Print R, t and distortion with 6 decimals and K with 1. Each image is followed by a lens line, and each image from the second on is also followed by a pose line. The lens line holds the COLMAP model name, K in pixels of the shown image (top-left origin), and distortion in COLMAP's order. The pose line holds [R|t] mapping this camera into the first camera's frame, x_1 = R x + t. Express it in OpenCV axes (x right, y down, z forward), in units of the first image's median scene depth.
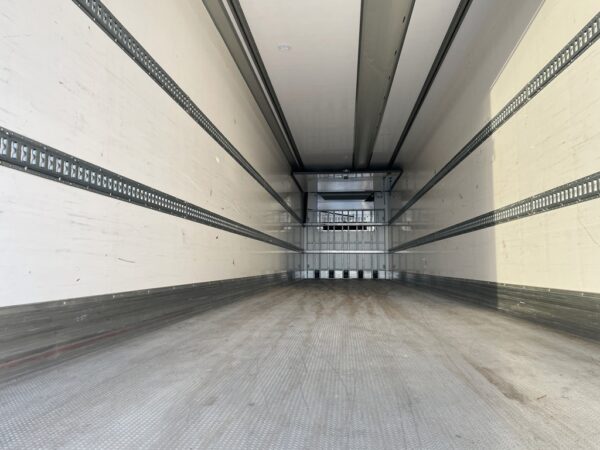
lens RADIAL K [[456.5, 0, 300.4], [0, 456.5, 216.8], [0, 0, 1]] dist [0.107960, -0.134235]
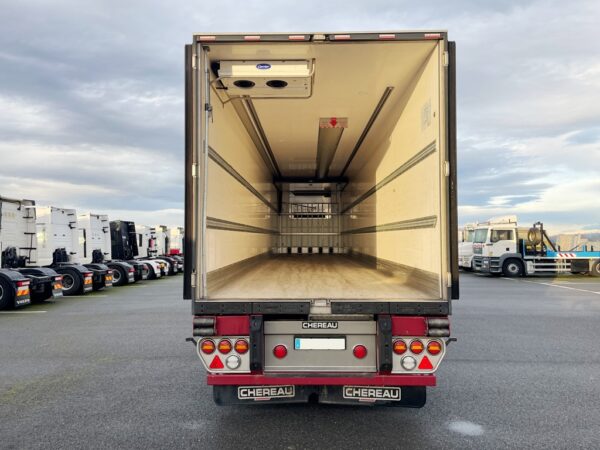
lens RADIAL K [[456.5, 0, 300.4], [0, 456.5, 216.8], [0, 0, 1]] dist [0.107960, -0.134235]
pose [[0.996797, 0.000418, 0.079977, -0.039531], [-0.005185, 0.998220, 0.059405, -0.056185], [-0.079810, -0.059630, 0.995025, -0.359331]]
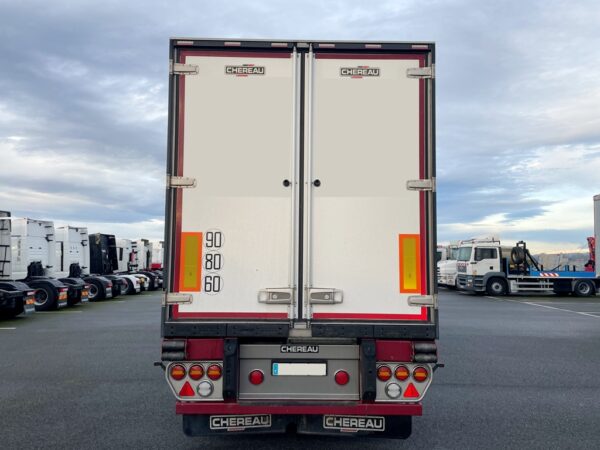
lens RADIAL K [[456.5, 0, 300.4], [0, 456.5, 216.8], [0, 0, 1]] dist [0.107960, -0.134235]
pose [[0.993730, 0.018844, 0.110210, -0.033928], [-0.021734, 0.999449, 0.025081, -0.055293], [-0.109677, -0.027319, 0.993592, -0.340065]]
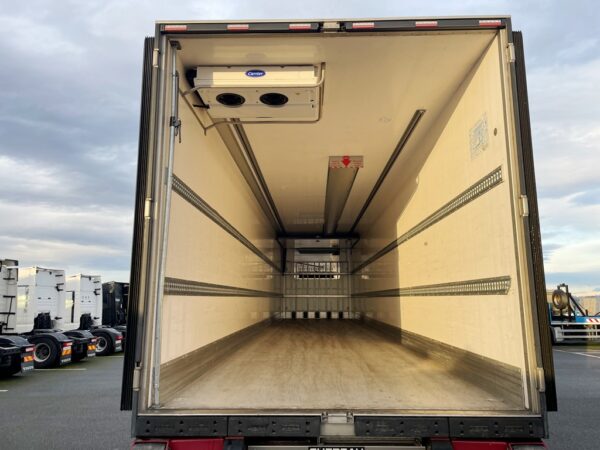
lens RADIAL K [[456.5, 0, 300.4], [0, 456.5, 216.8], [0, 0, 1]] dist [0.107960, -0.134235]
pose [[0.997783, 0.009532, 0.065863, -0.029423], [-0.004834, 0.997456, -0.071118, -0.049531], [-0.066373, 0.070642, 0.995291, -0.242966]]
